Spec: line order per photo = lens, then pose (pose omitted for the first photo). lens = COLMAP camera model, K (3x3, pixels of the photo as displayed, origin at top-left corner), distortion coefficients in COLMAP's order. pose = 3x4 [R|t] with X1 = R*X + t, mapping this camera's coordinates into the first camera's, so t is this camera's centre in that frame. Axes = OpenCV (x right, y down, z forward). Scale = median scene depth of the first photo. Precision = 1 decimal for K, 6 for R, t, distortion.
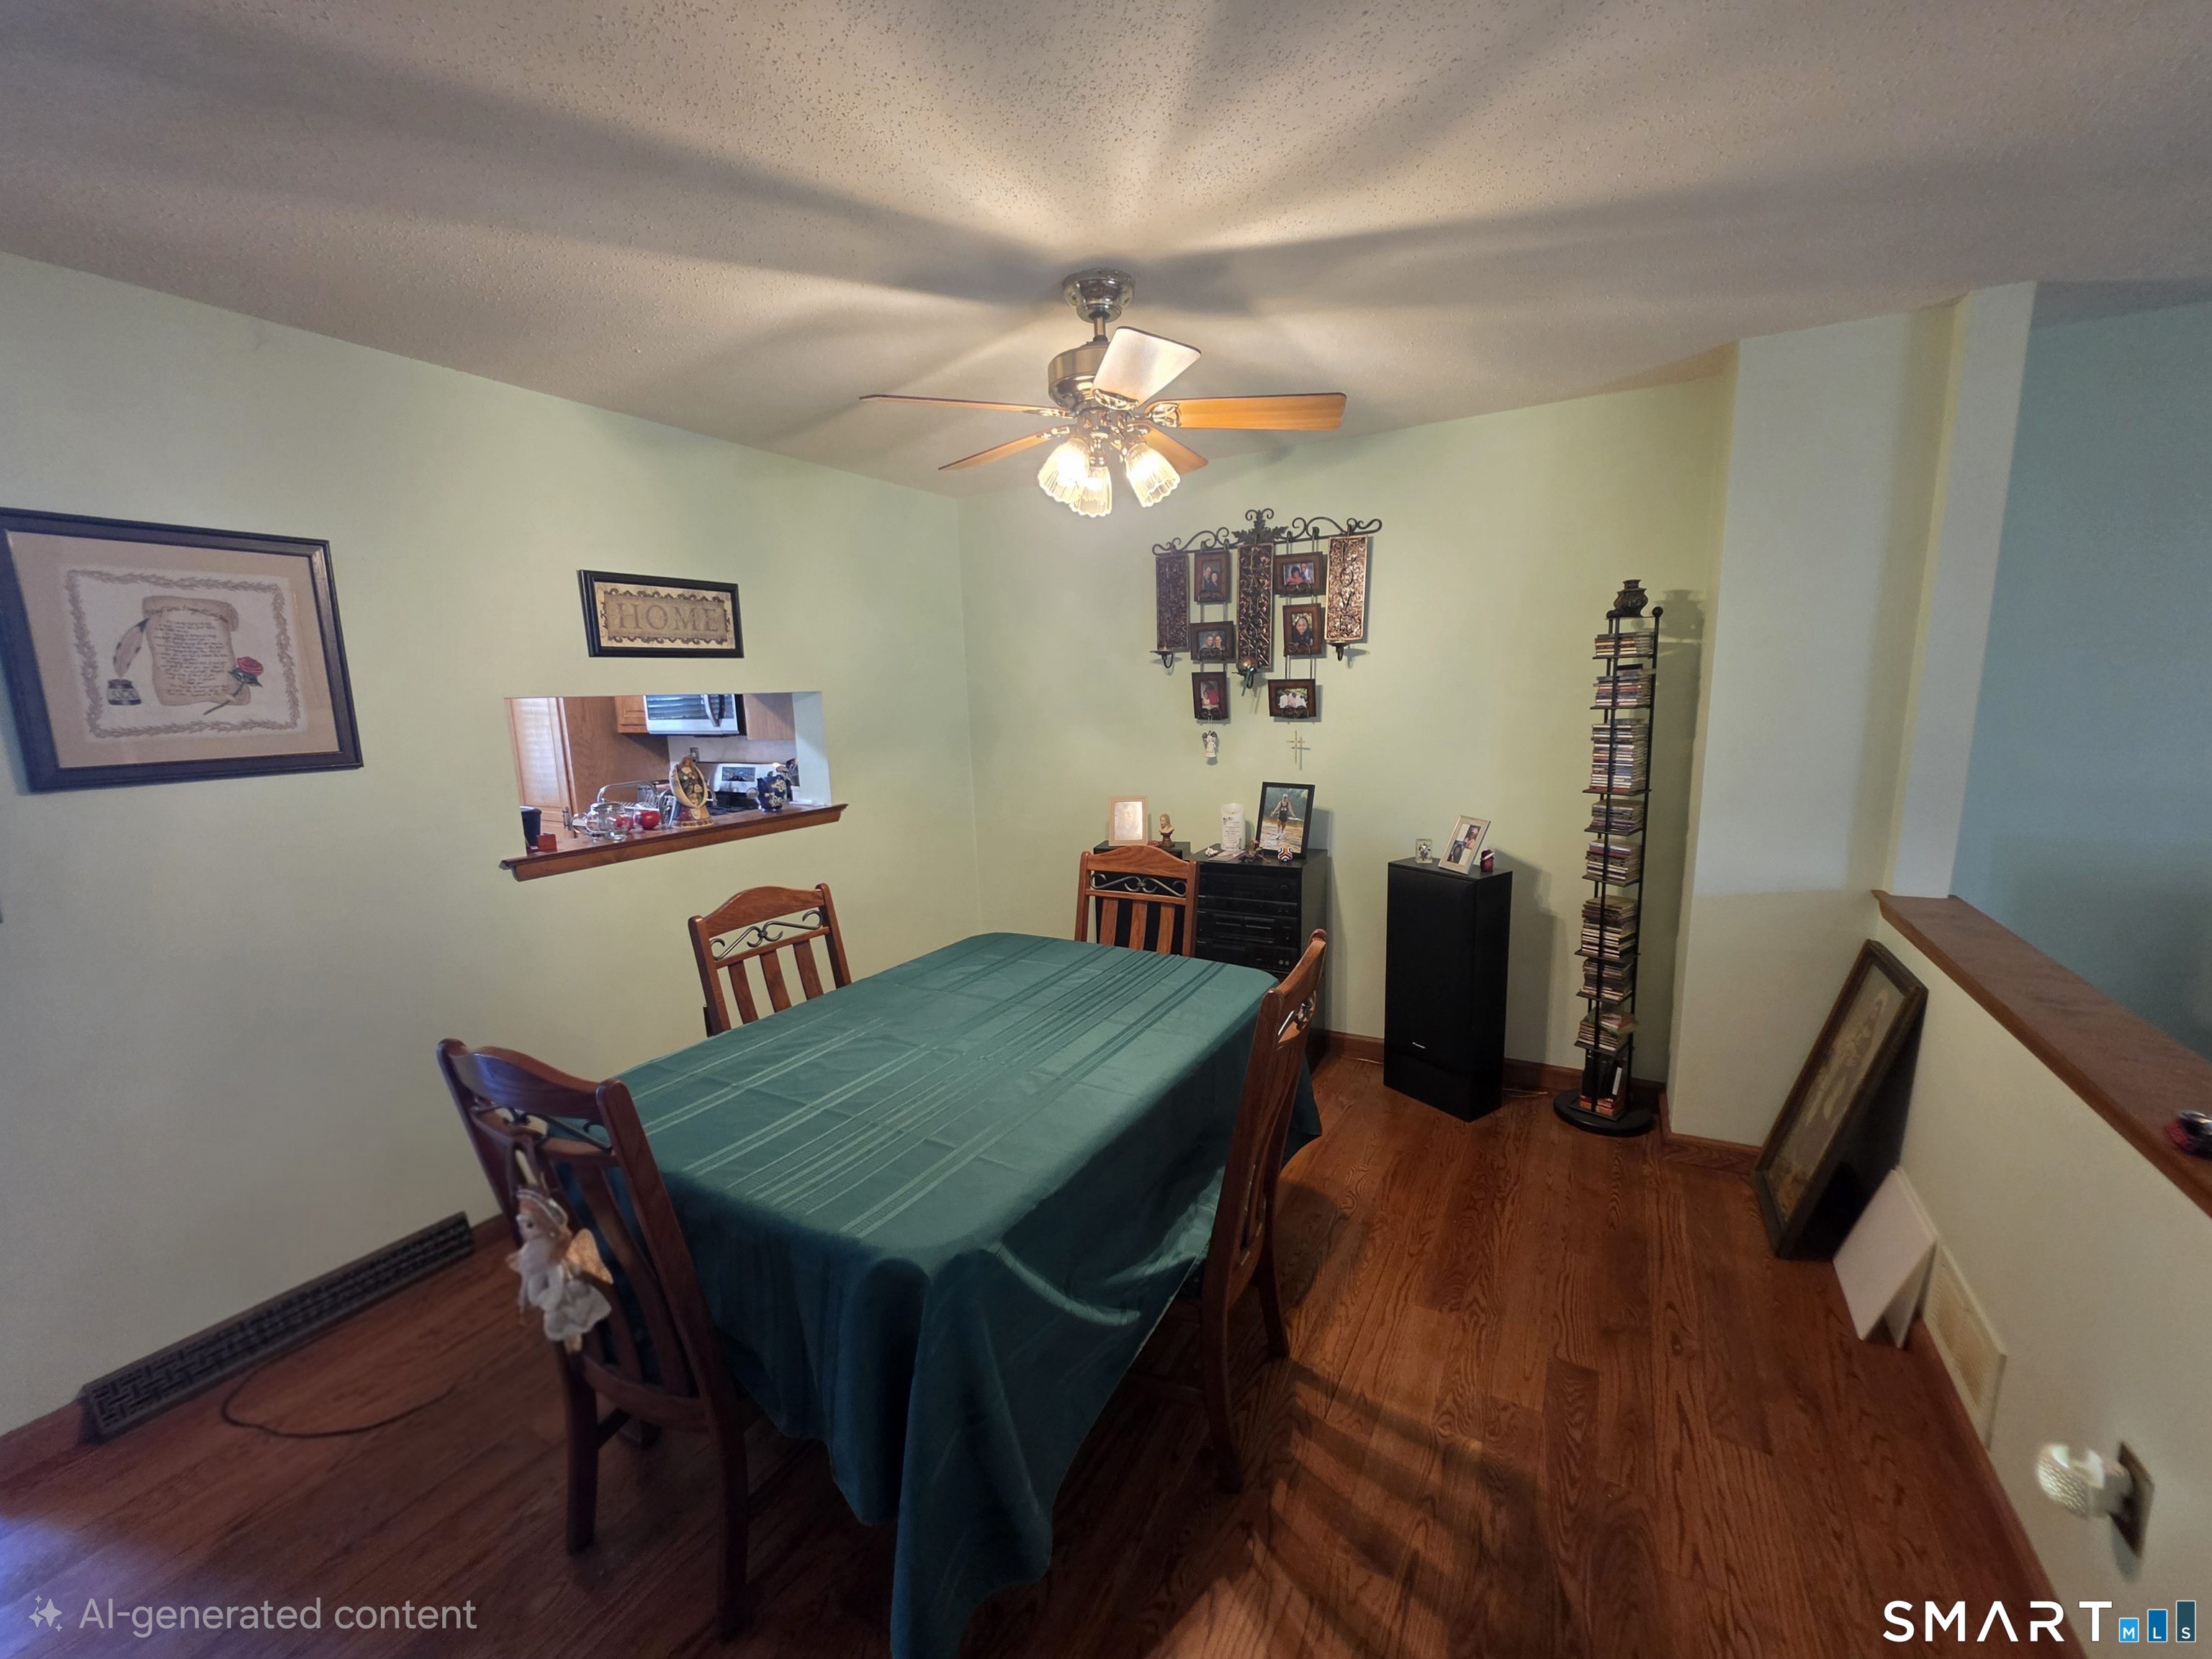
lens RADIAL K [[885.4, 0, 1115.7], [0, 885.4, 829.0], [0, 0, 1]] dist [-0.001955, 0.000050]
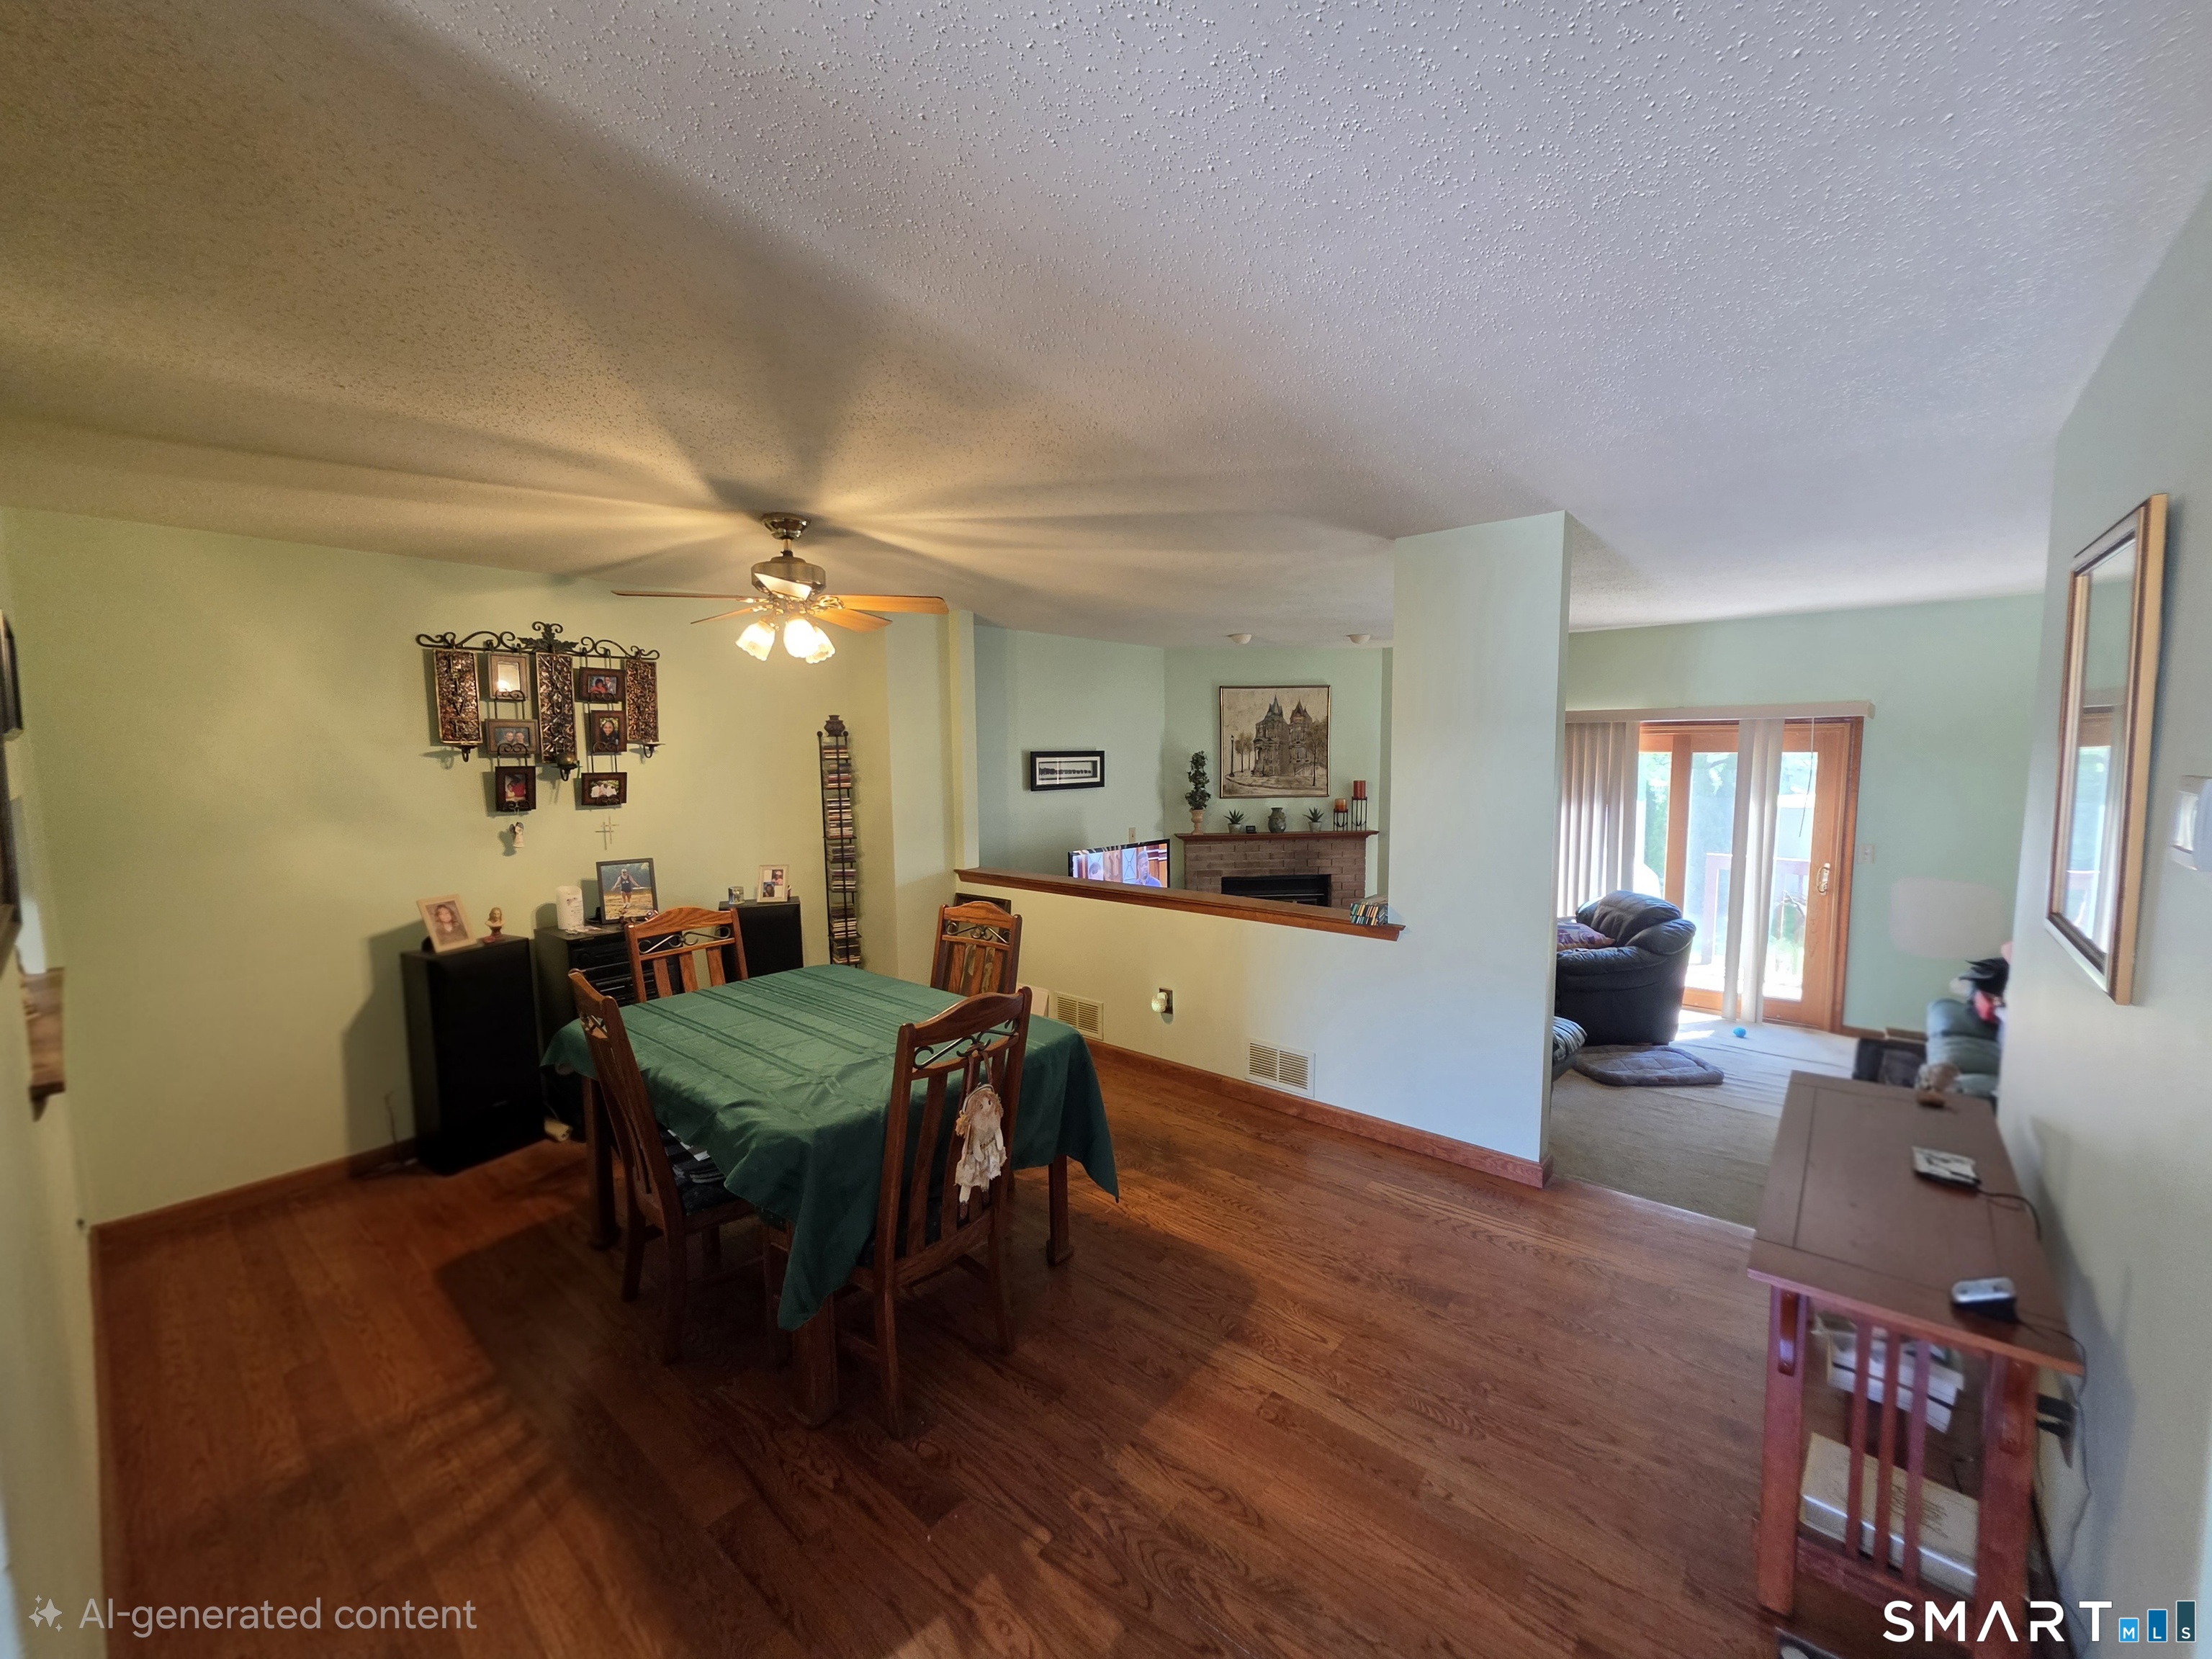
lens RADIAL K [[885.4, 0, 1110.3], [0, 885.4, 838.3], [0, 0, 1]] dist [-0.001955, 0.000050]
pose [[0.199206, -0.077749, 0.976869, -0.819495], [0.165844, 0.985143, 0.044588, -0.025475], [-0.965822, 0.153126, 0.209140, 0.123982]]
